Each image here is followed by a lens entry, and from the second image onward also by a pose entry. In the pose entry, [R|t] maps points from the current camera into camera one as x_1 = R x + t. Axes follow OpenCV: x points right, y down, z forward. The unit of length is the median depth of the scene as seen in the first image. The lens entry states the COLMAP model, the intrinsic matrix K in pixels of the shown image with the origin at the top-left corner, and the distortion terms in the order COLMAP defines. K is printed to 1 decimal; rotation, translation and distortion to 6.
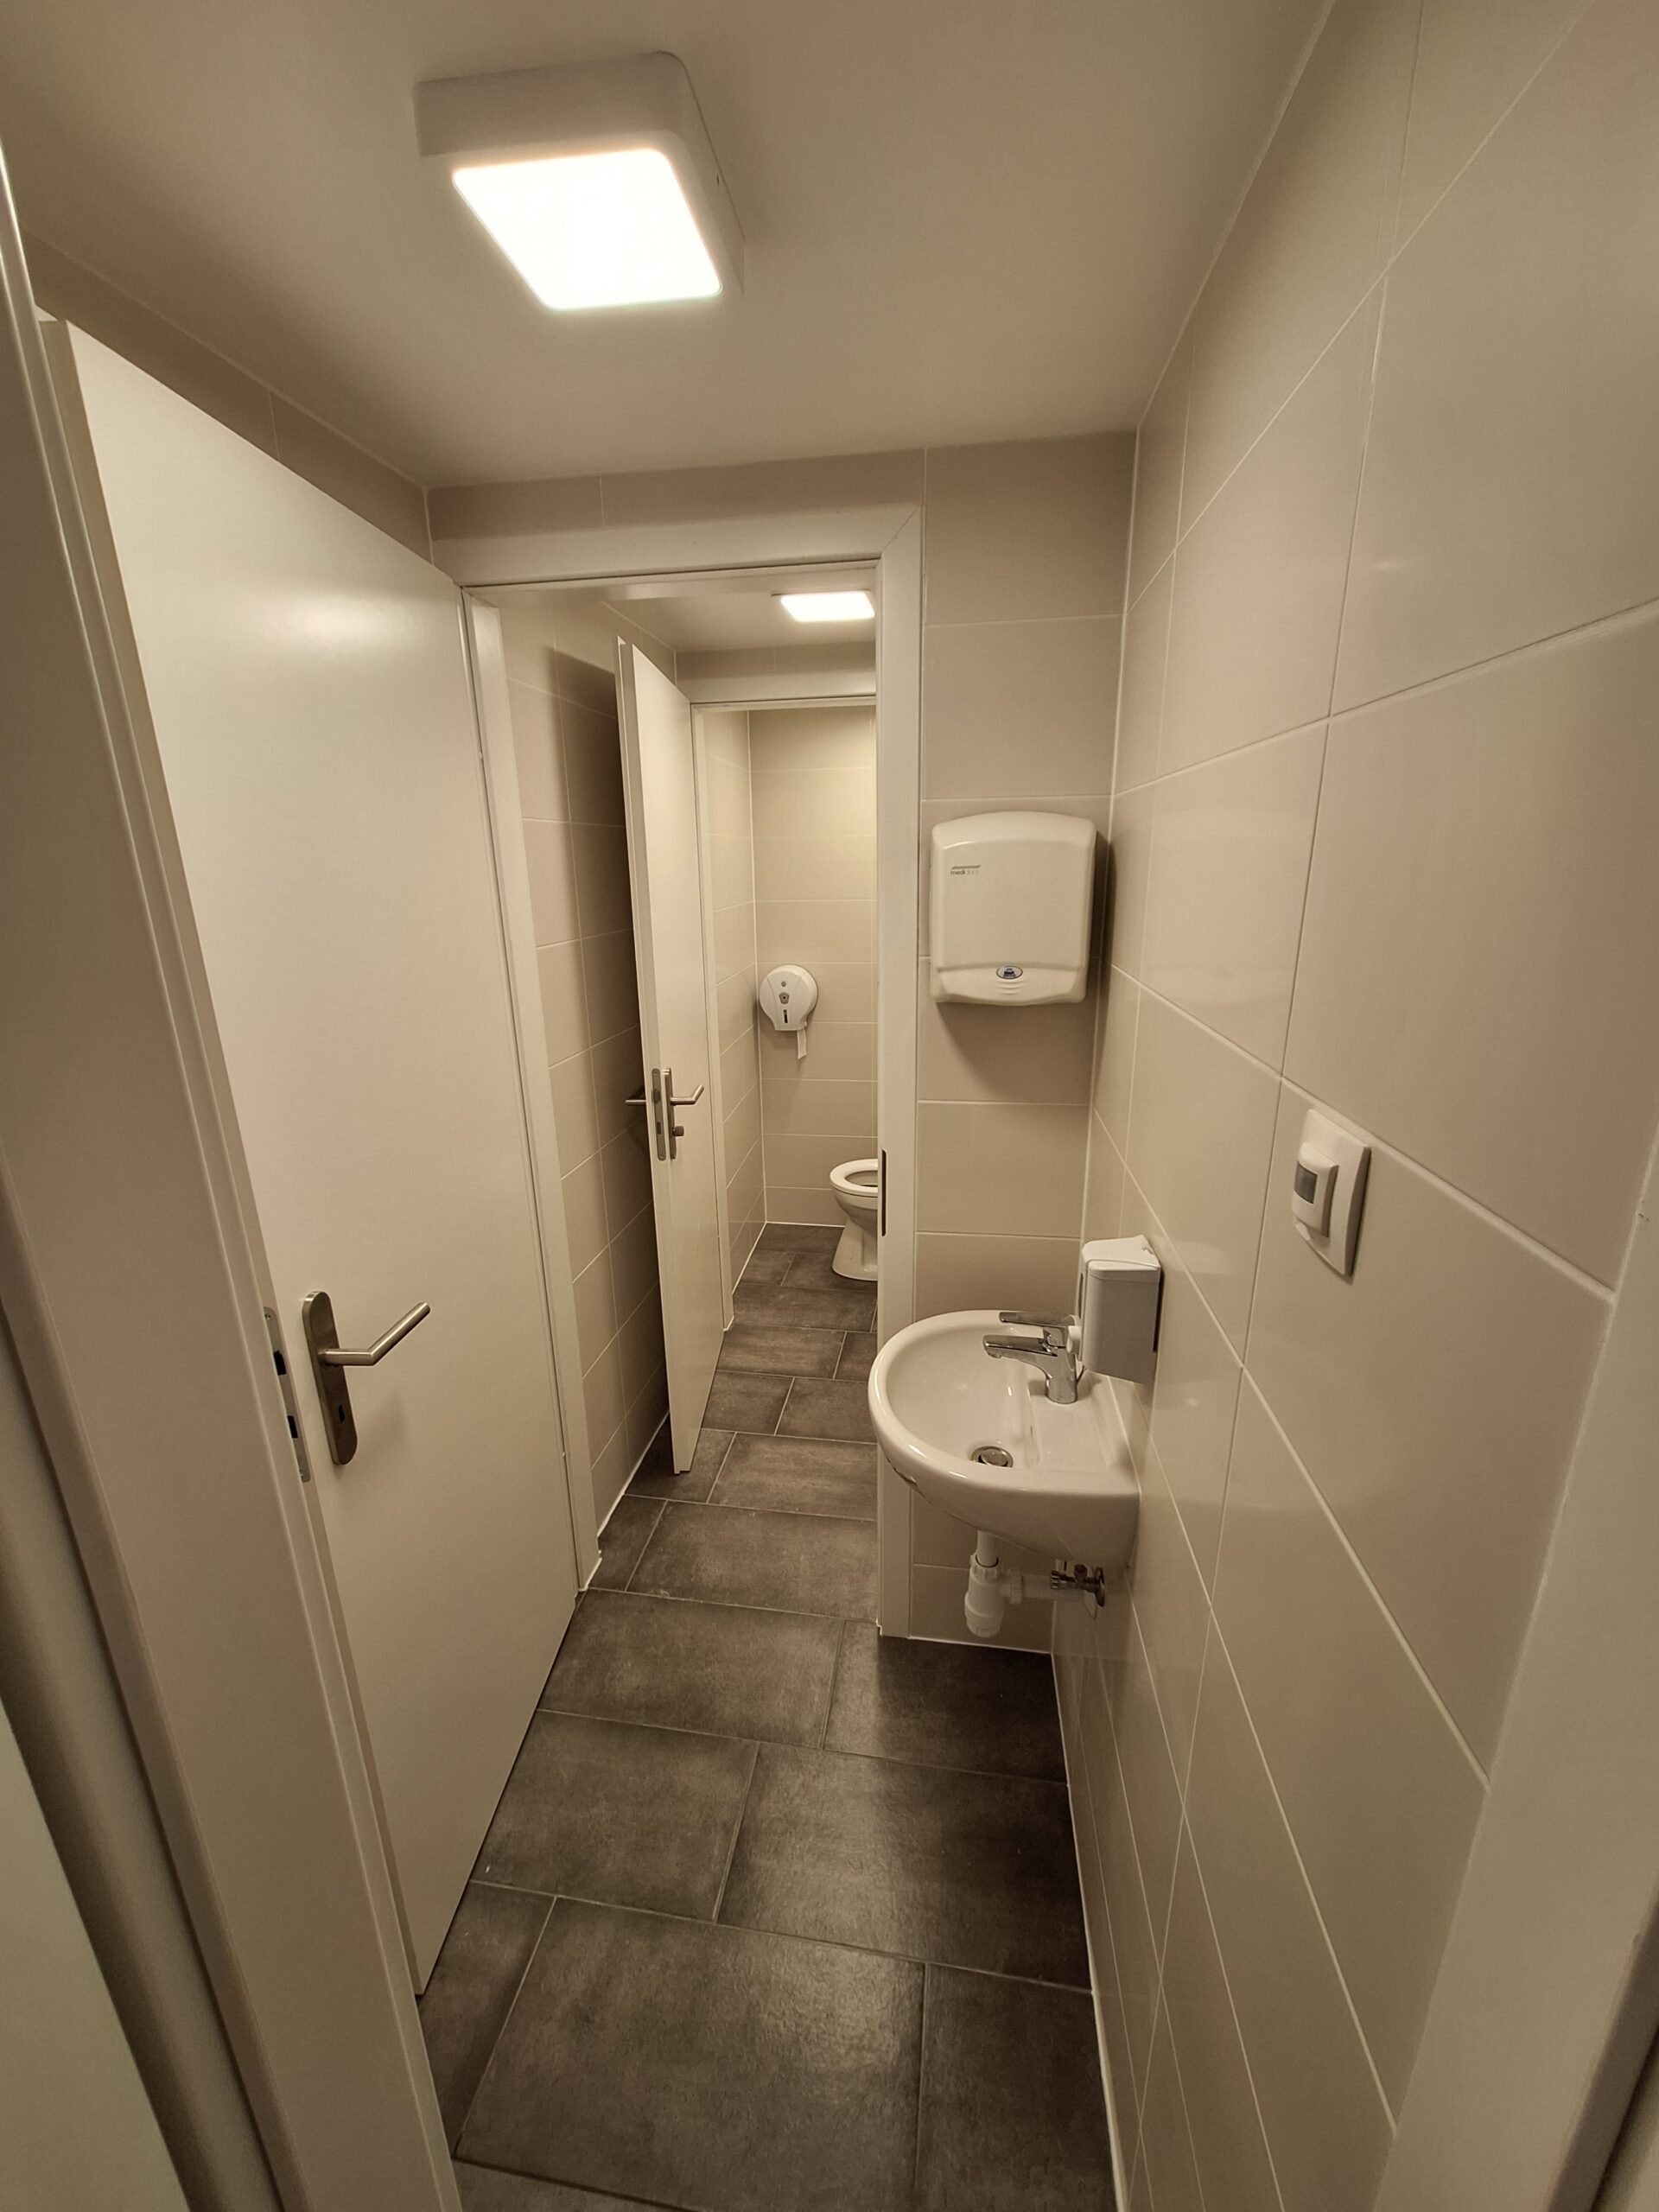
lens RADIAL K [[872.0, 0, 829.5], [0, 872.0, 1106.0], [0, 0, 1]] dist [0.000557, 0.000128]
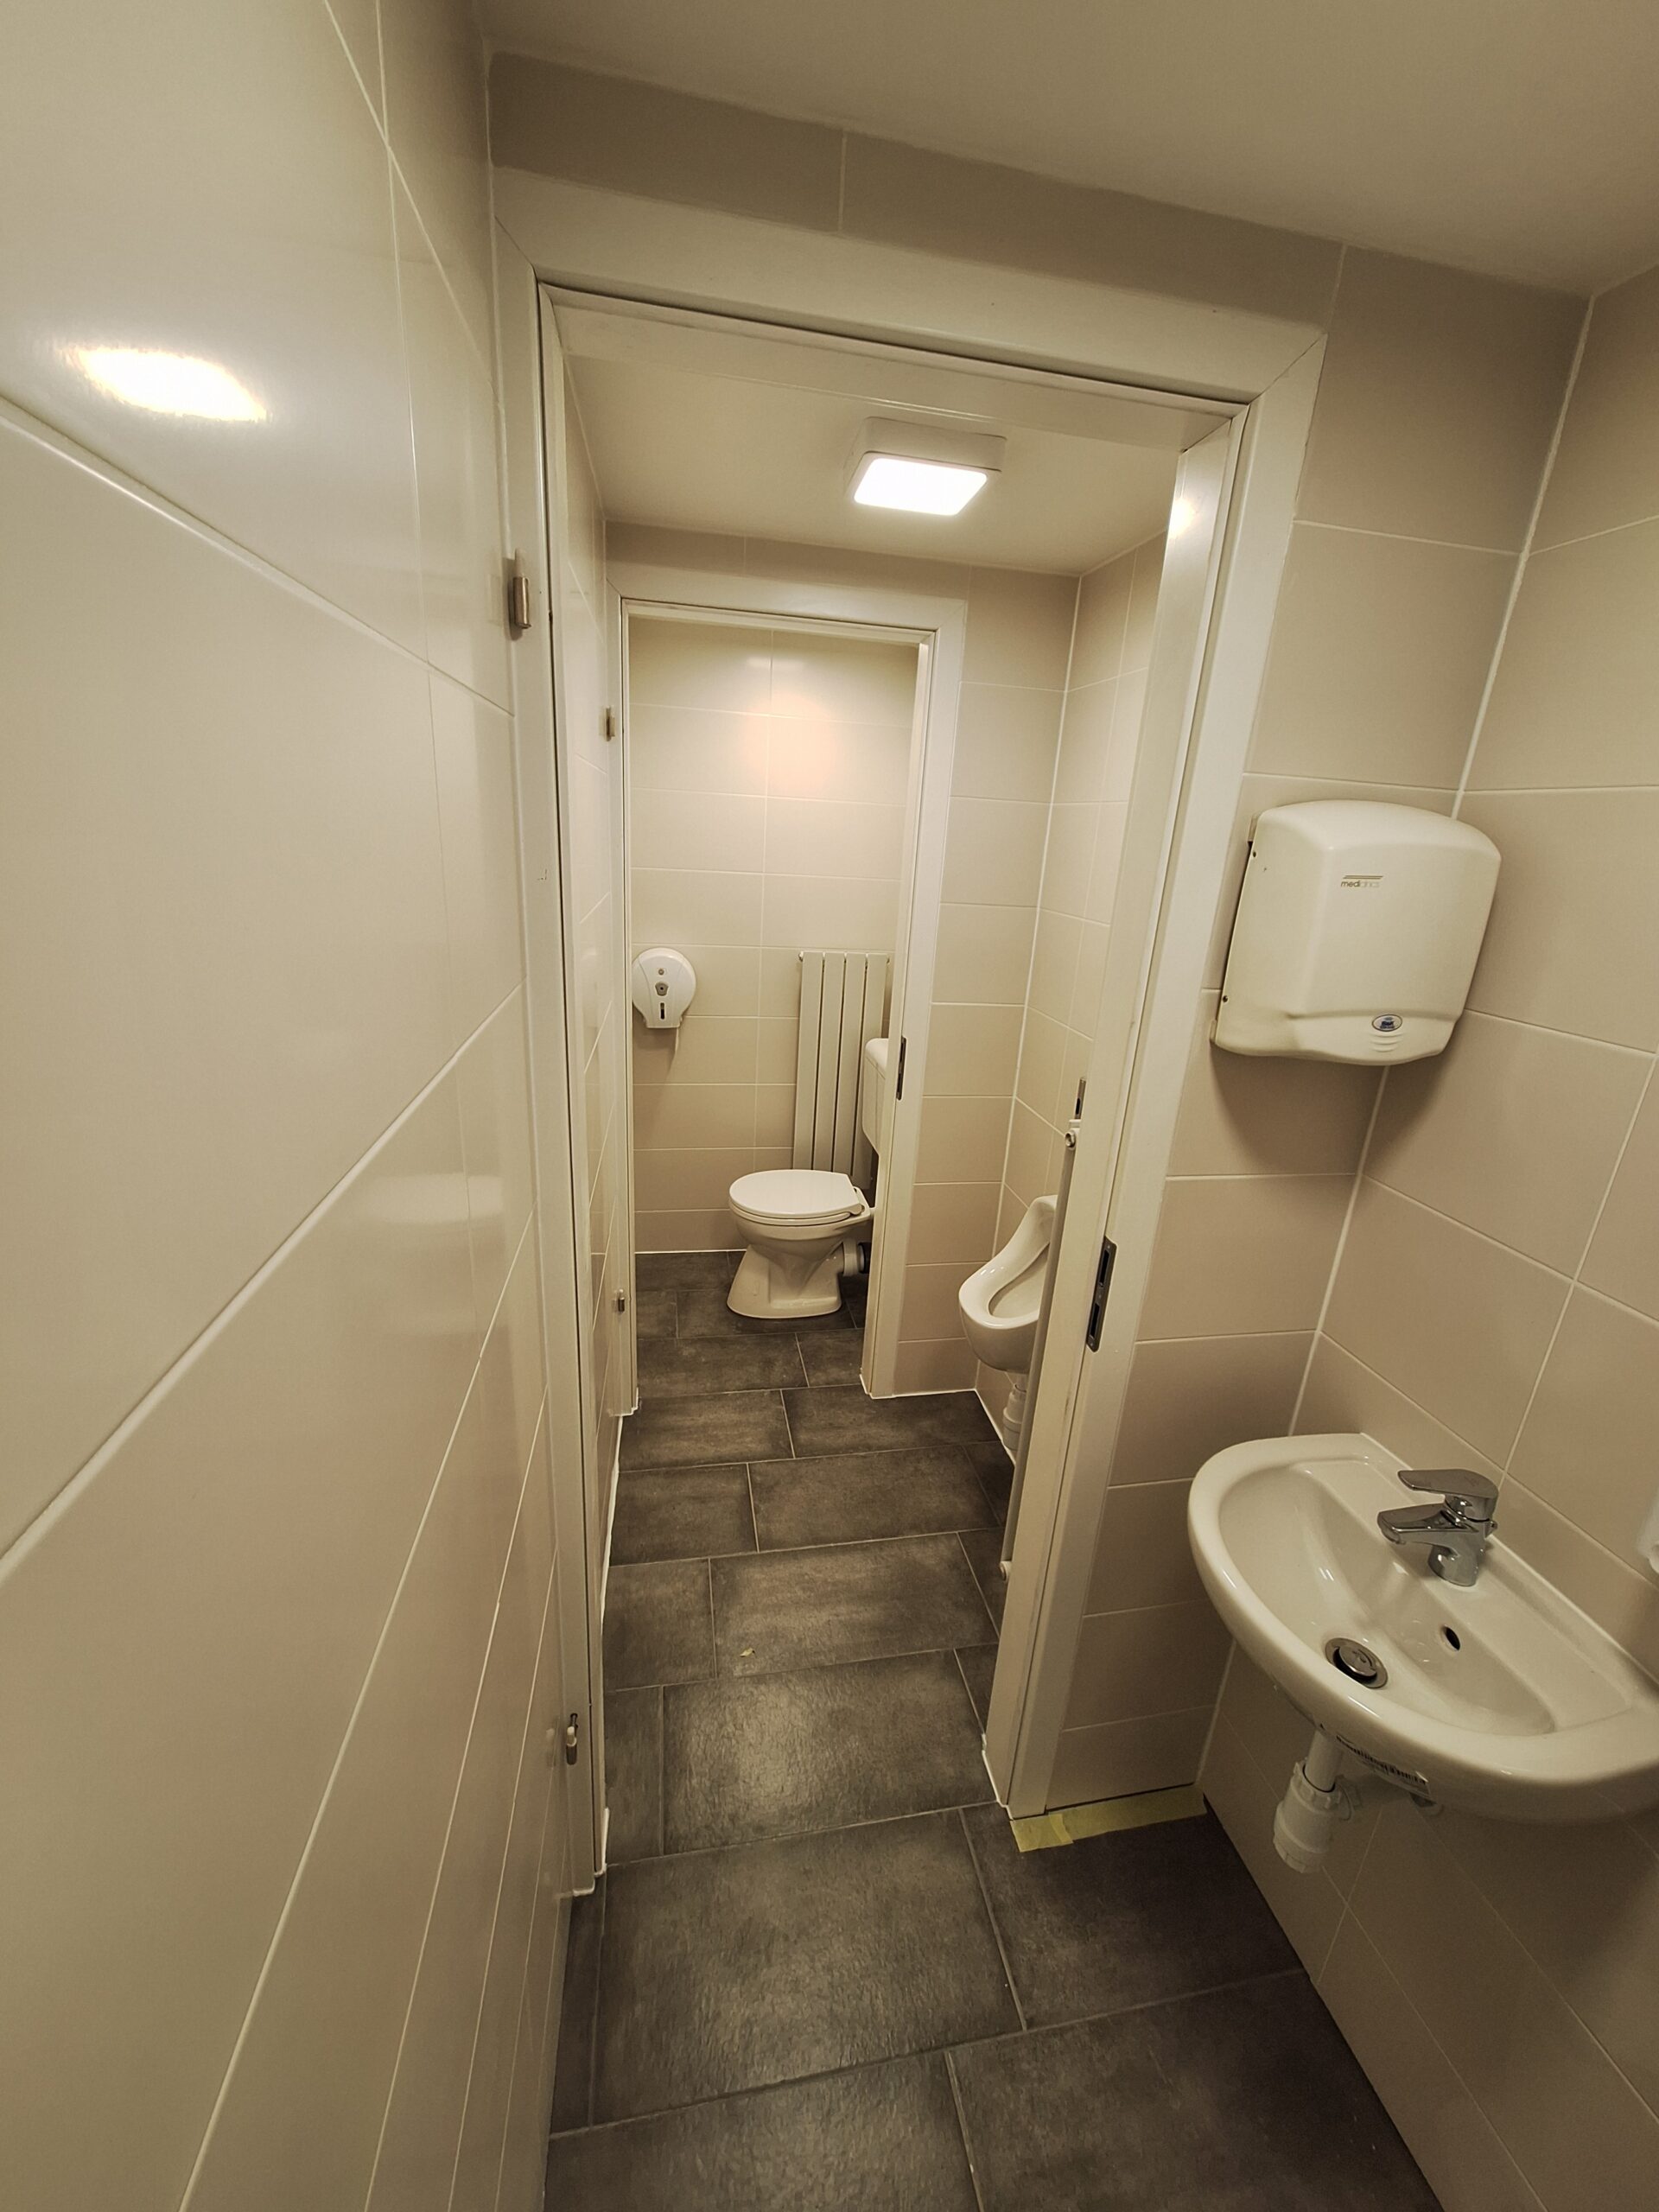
lens RADIAL K [[864.3, 0, 838.7], [0, 864.3, 1102.1], [0, 0, 1]] dist [-0.000654, 0.000249]
pose [[0.938510, -0.036570, 0.343310, -0.205848], [0.023746, 0.998857, 0.041487, -0.054143], [-0.344435, -0.030783, 0.938305, 0.199932]]
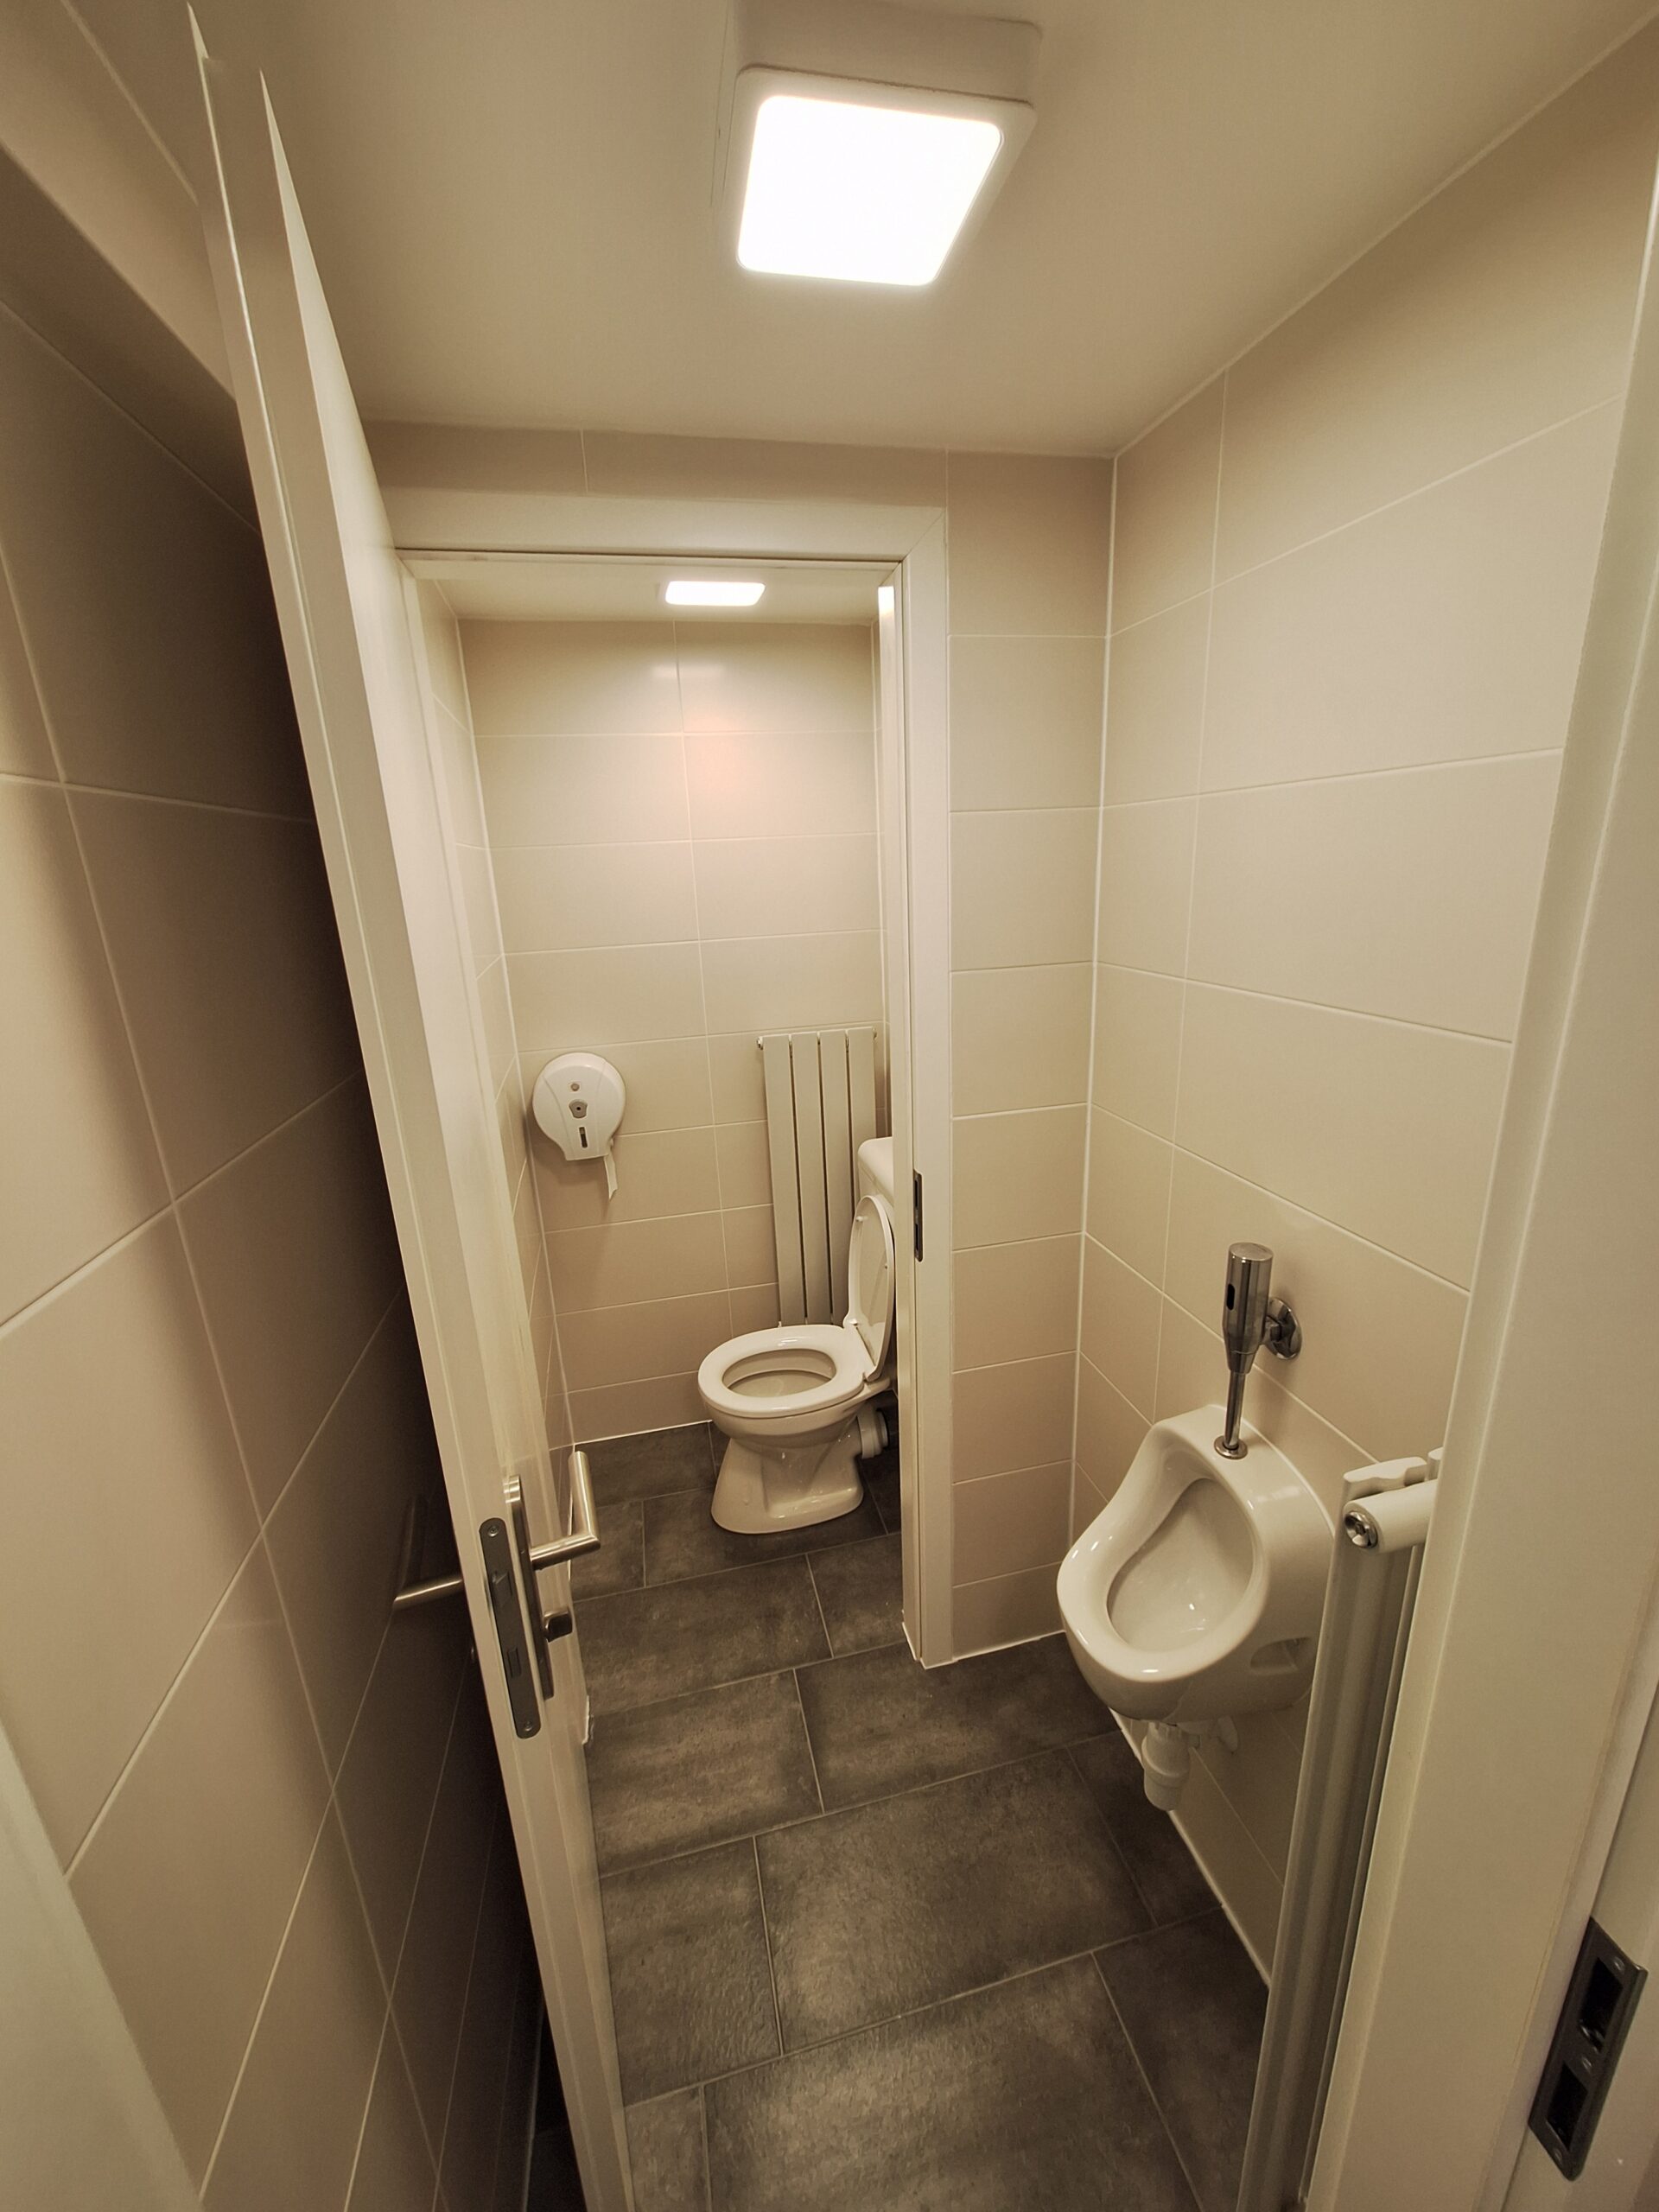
lens RADIAL K [[864.3, 0, 838.7], [0, 864.3, 1102.1], [0, 0, 1]] dist [-0.000654, 0.000249]
pose [[0.924756, -0.125336, 0.359329, -0.115650], [0.132360, 0.991189, 0.005095, -0.123732], [-0.356802, 0.042849, 0.933197, 0.420131]]
